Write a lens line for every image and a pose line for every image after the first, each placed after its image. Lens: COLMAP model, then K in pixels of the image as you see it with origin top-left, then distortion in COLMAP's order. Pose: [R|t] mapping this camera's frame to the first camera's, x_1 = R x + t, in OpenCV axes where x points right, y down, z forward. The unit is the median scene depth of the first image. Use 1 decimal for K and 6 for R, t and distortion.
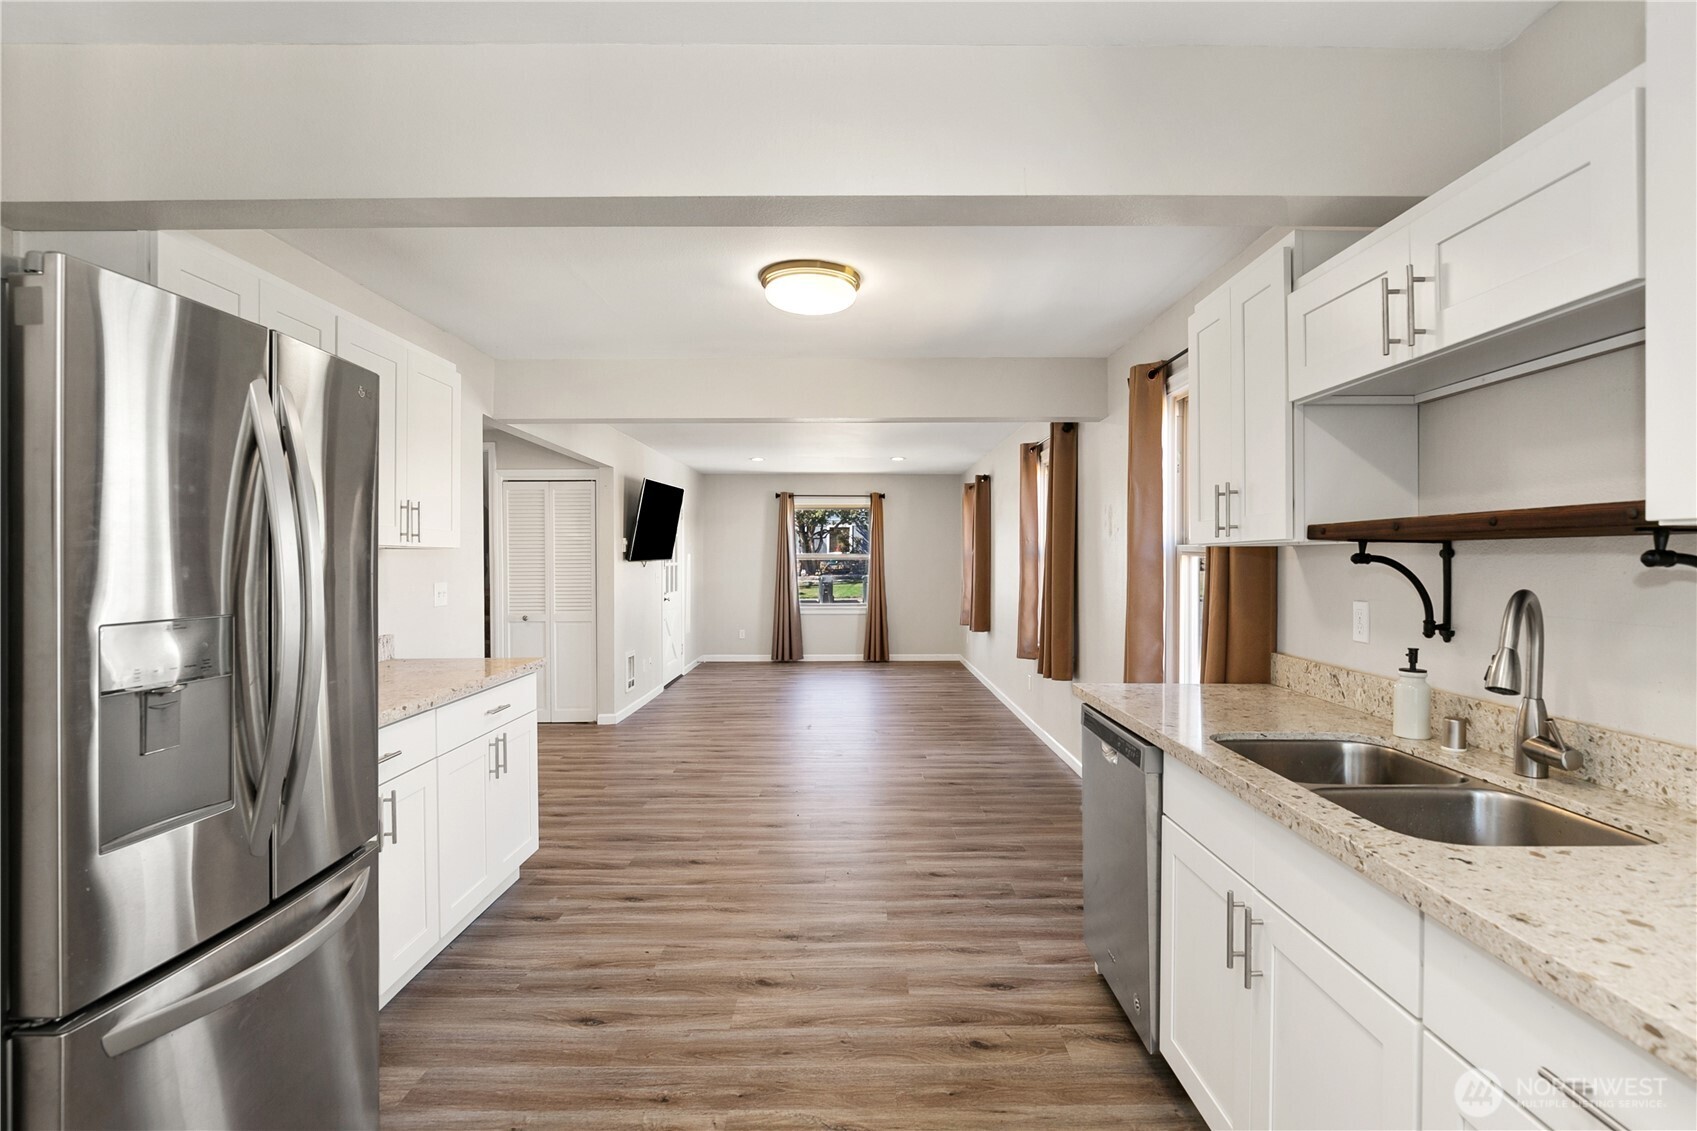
lens RADIAL K [[820.3, 0, 851.8], [0, 820.3, 567.3], [0, 0, 1]] dist [0.002348, 0.000279]
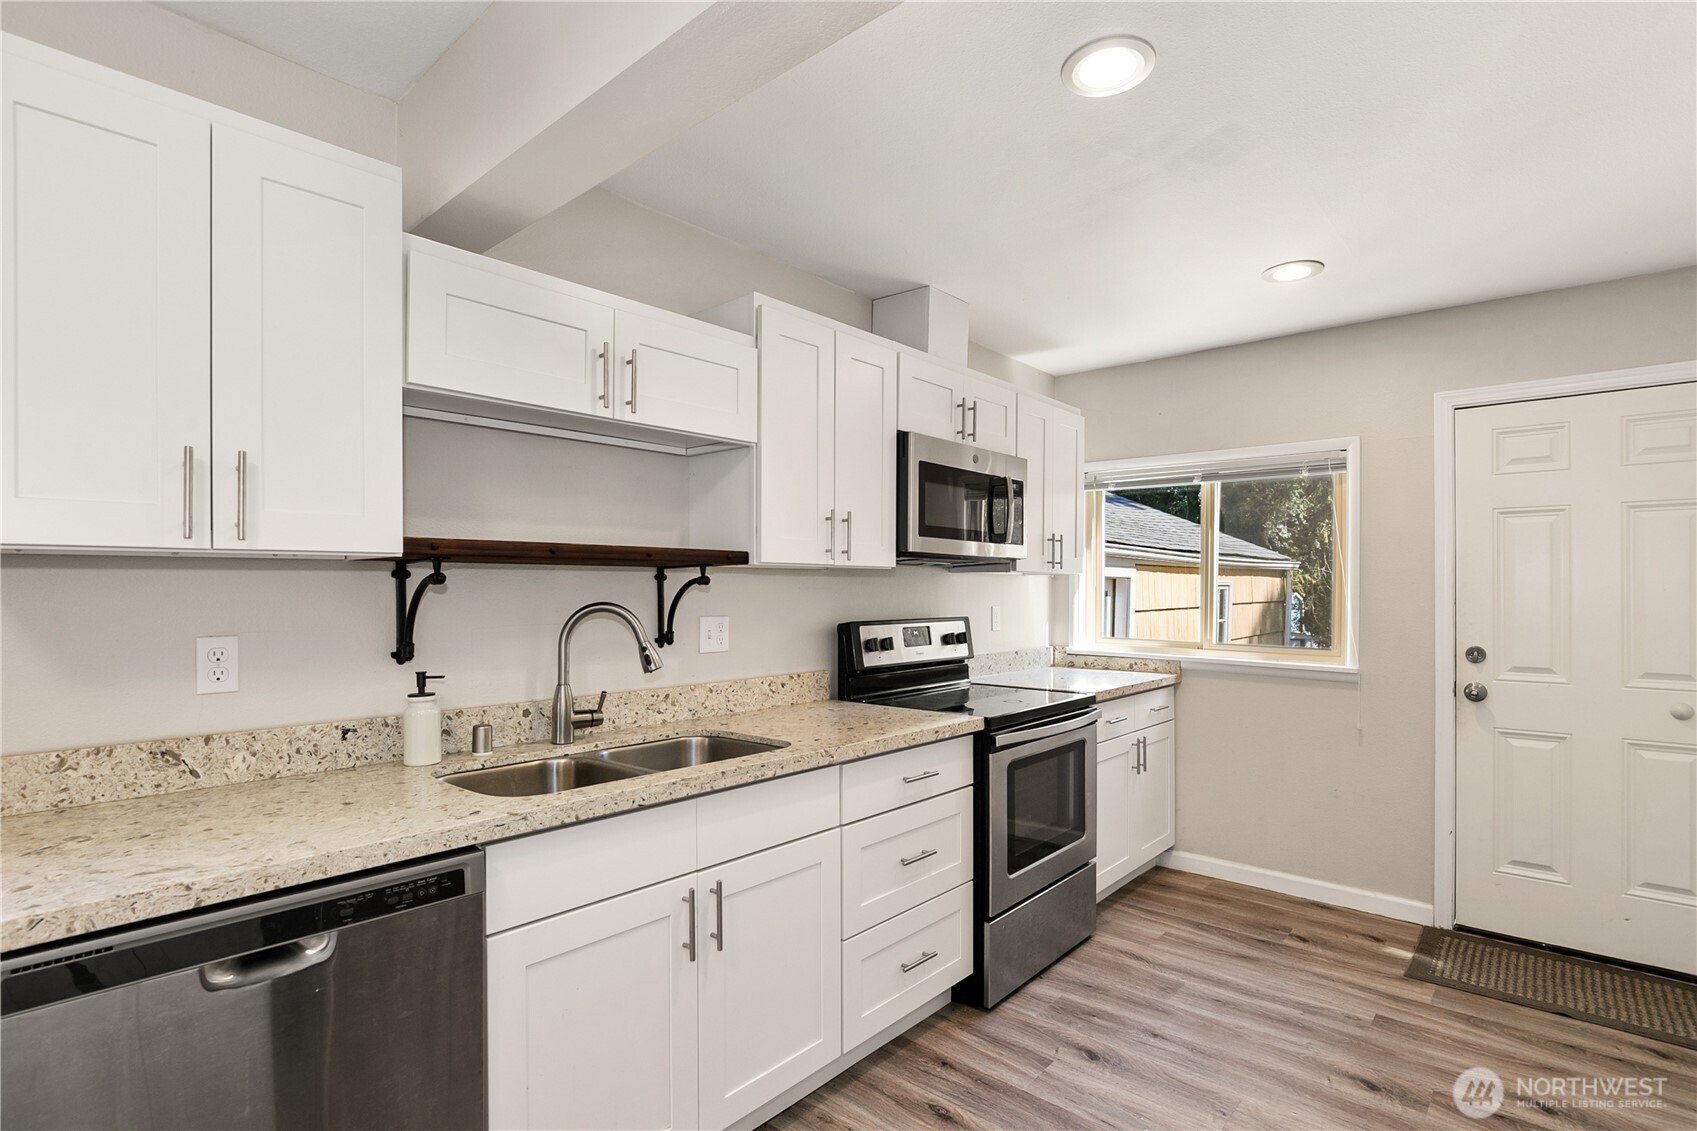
lens RADIAL K [[820.3, 0, 846.7], [0, 820.3, 579.2], [0, 0, 1]] dist [0.002348, 0.000279]
pose [[-0.756157, 0.003141, 0.654383, -0.289545], [0.000376, 0.999990, -0.004366, -0.004965], [-0.654390, -0.003055, -0.756151, 1.260532]]
